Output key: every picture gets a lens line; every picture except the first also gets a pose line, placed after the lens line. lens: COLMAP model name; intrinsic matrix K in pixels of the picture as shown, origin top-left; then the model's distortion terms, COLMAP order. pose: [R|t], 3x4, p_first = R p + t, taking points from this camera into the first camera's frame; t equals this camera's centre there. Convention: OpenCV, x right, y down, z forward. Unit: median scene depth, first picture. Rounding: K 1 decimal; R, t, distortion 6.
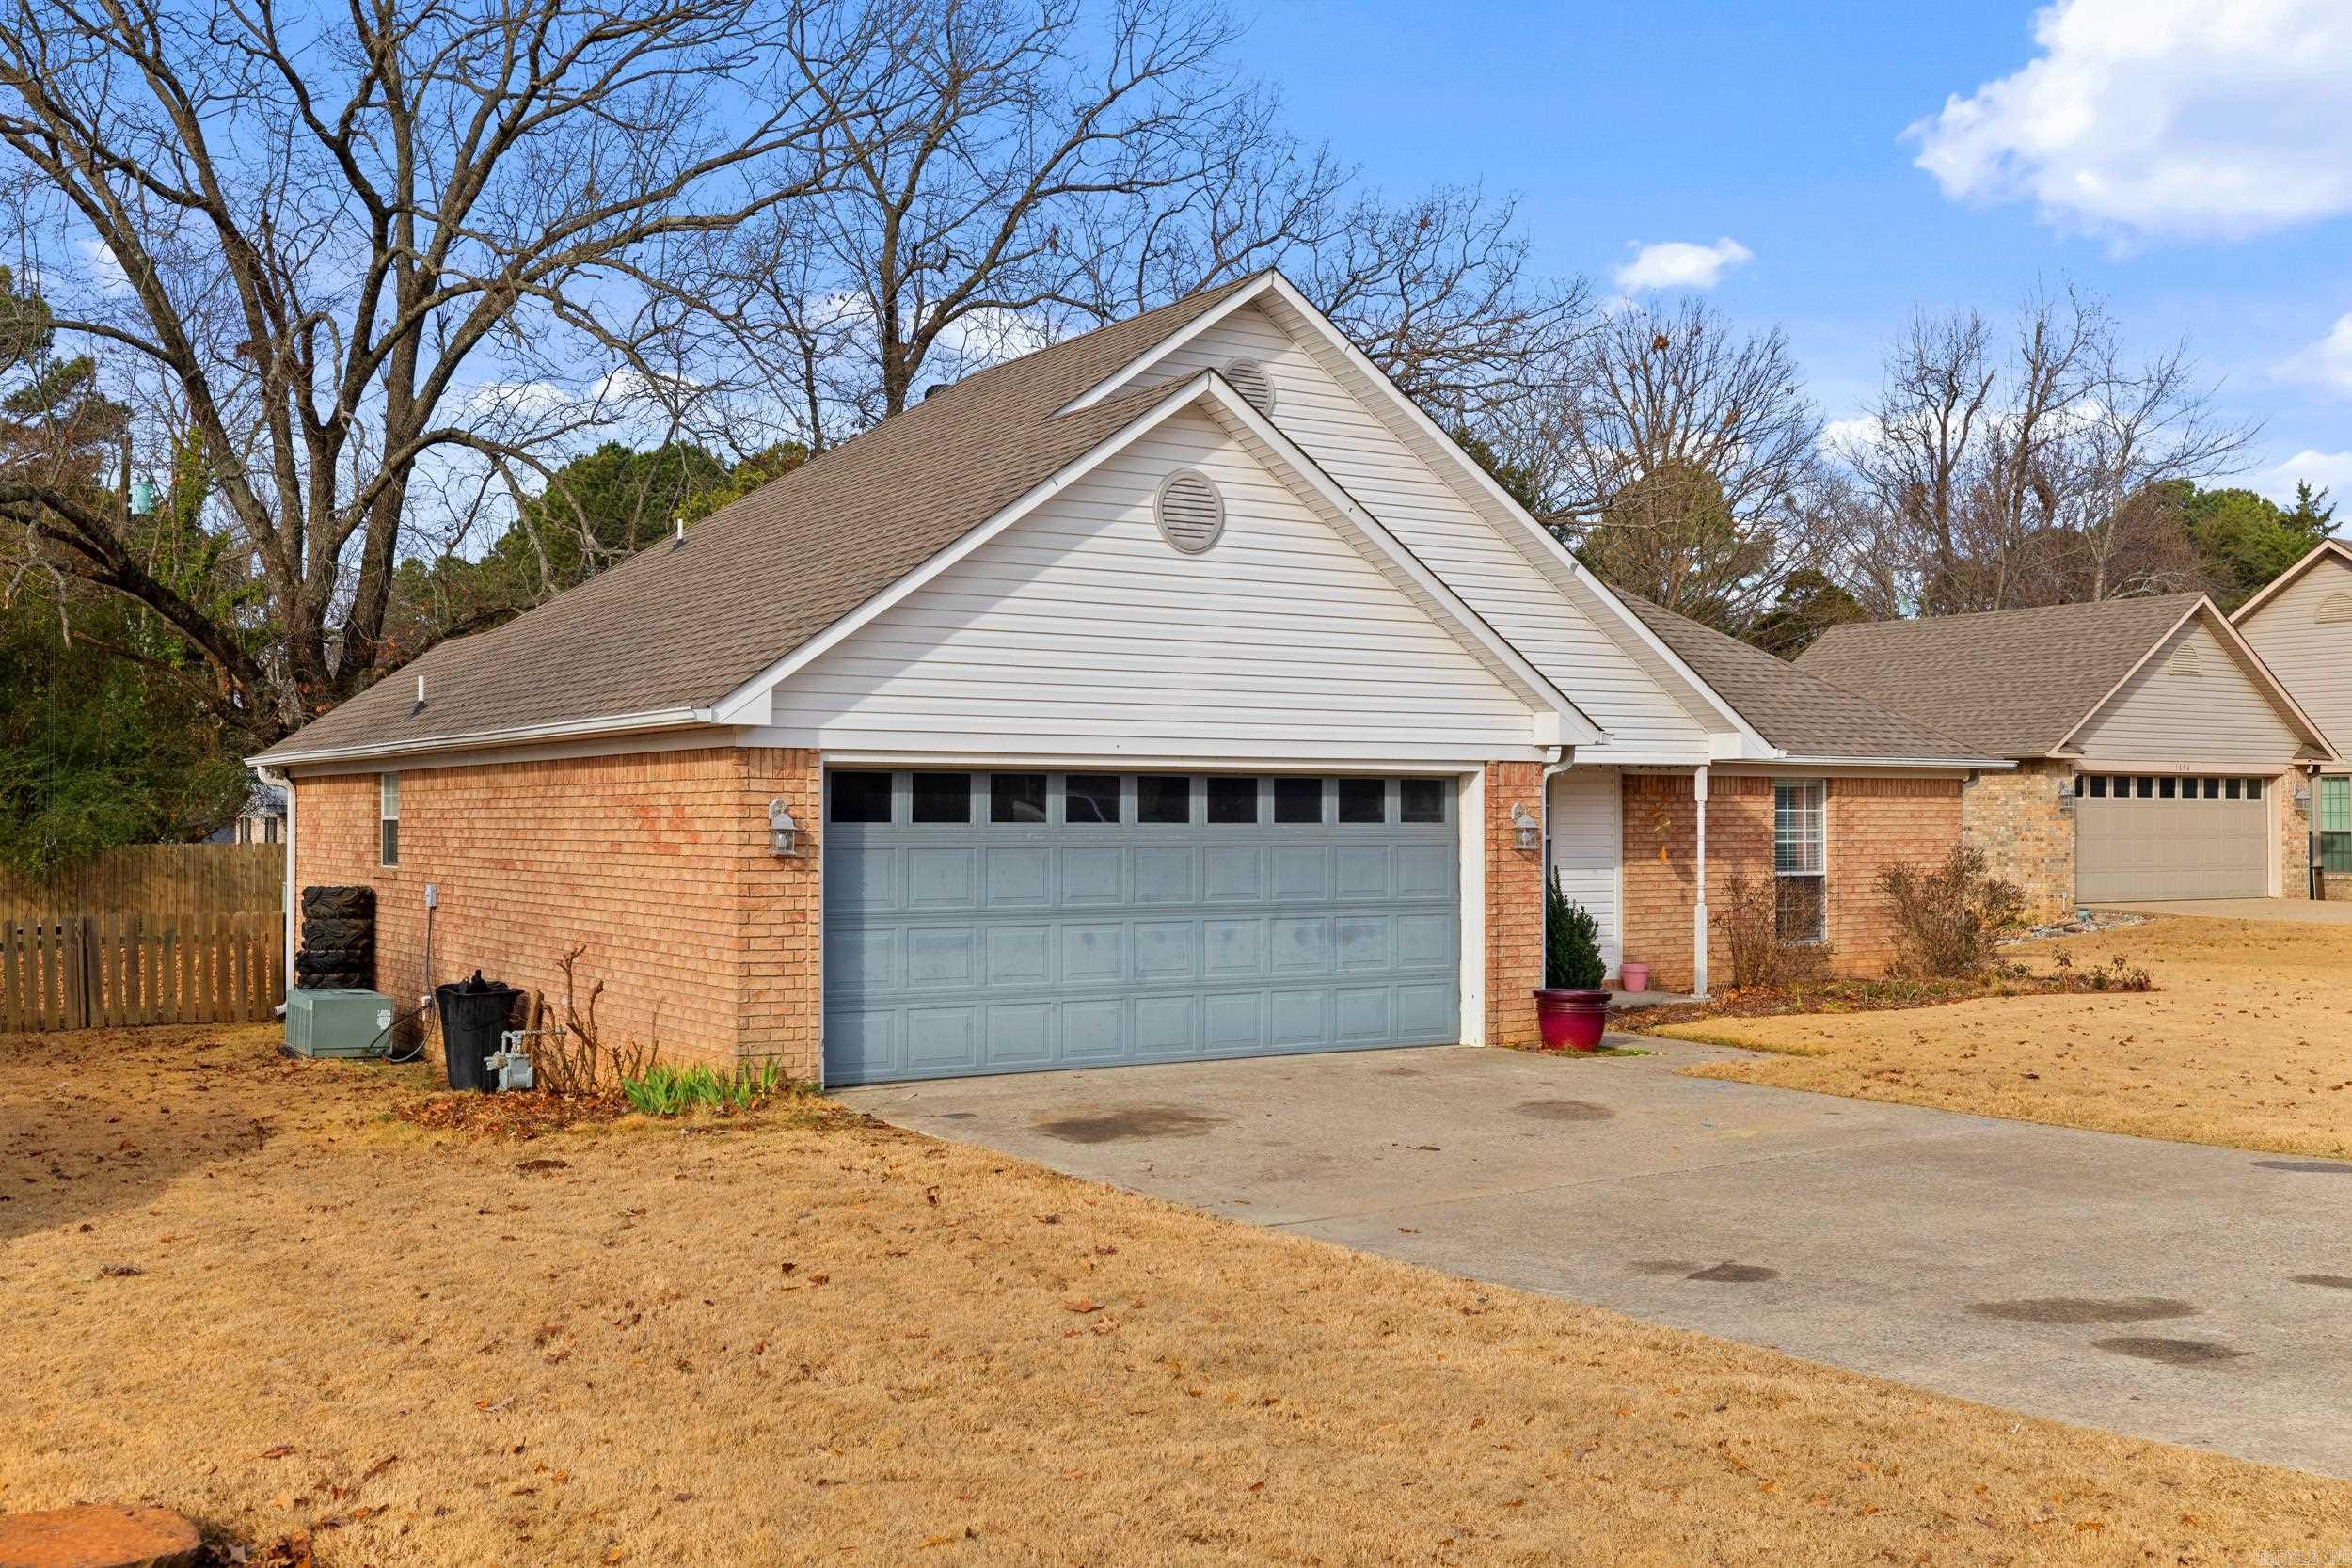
lens RADIAL K [[2344.6, 0, 1162.6], [0, 2344.6, 778.1], [0, 0, 1]] dist [0.003397, 0.000000]
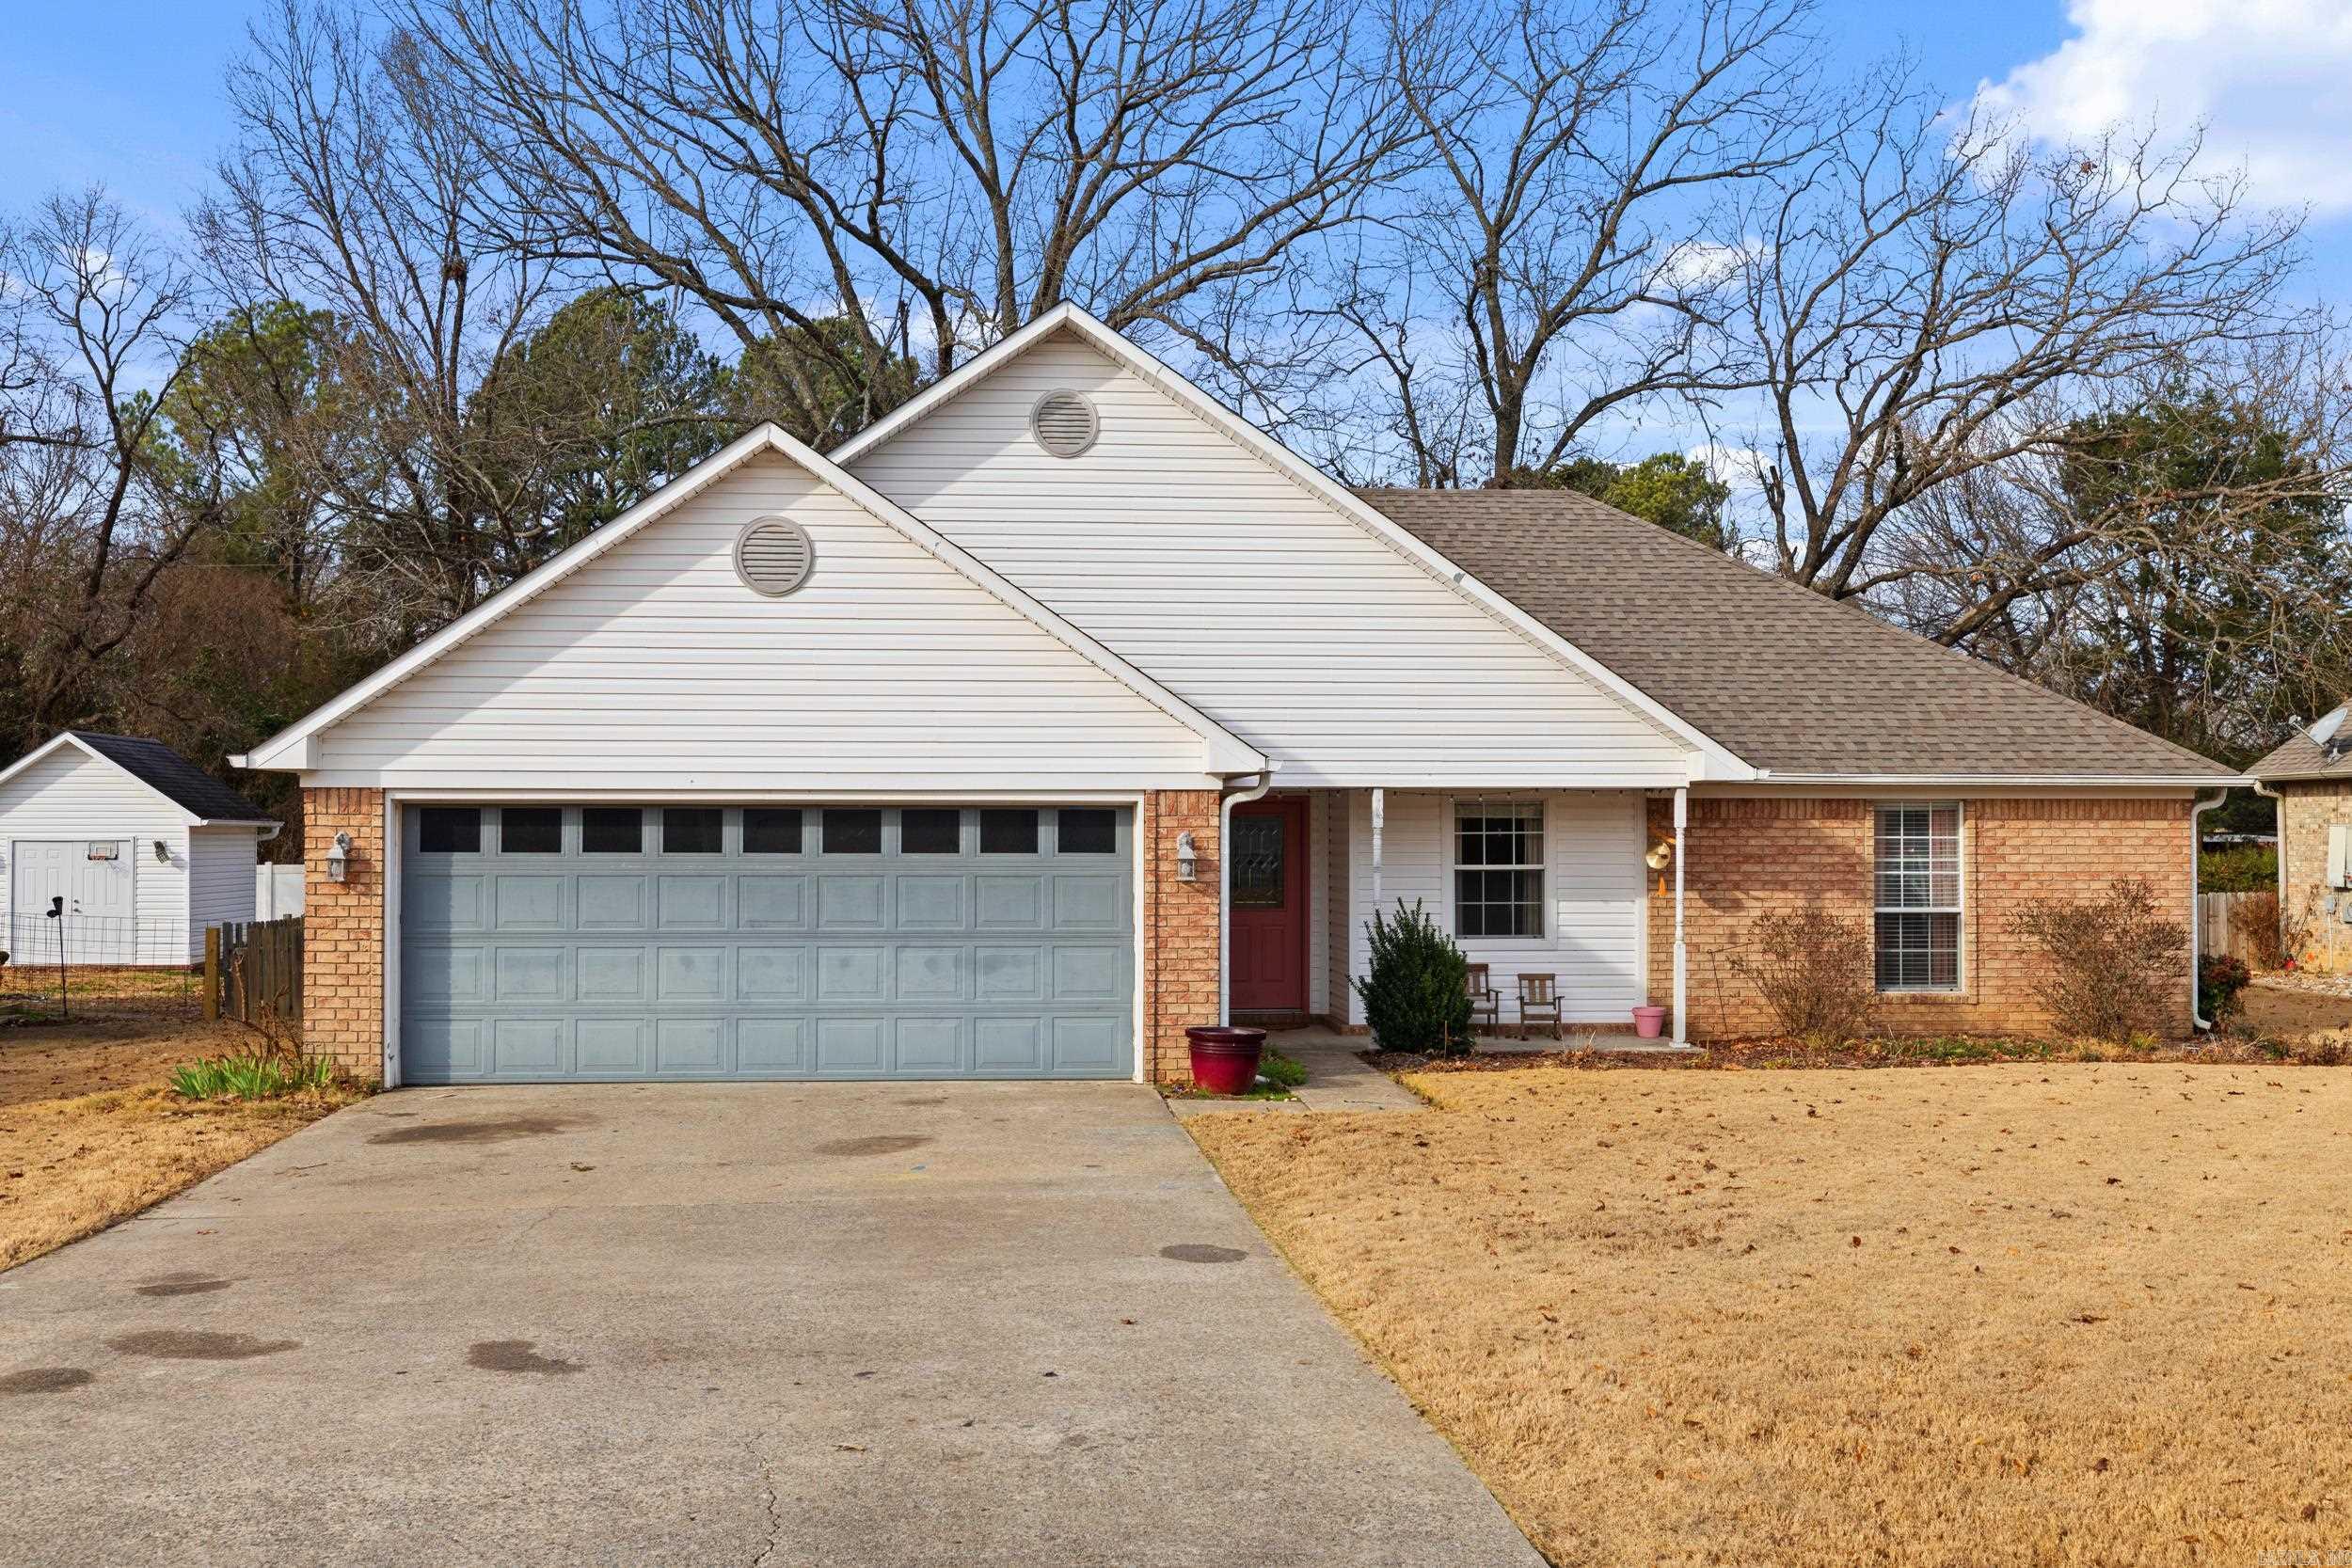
lens RADIAL K [[2344.6, 0, 1161.7], [0, 2344.6, 796.5], [0, 0, 1]] dist [0.003397, 0.000000]
pose [[0.880228, -0.005887, -0.474514, 0.618825], [0.007257, 0.999973, 0.001055, -0.005807], [0.474495, -0.004373, 0.880248, 0.148516]]
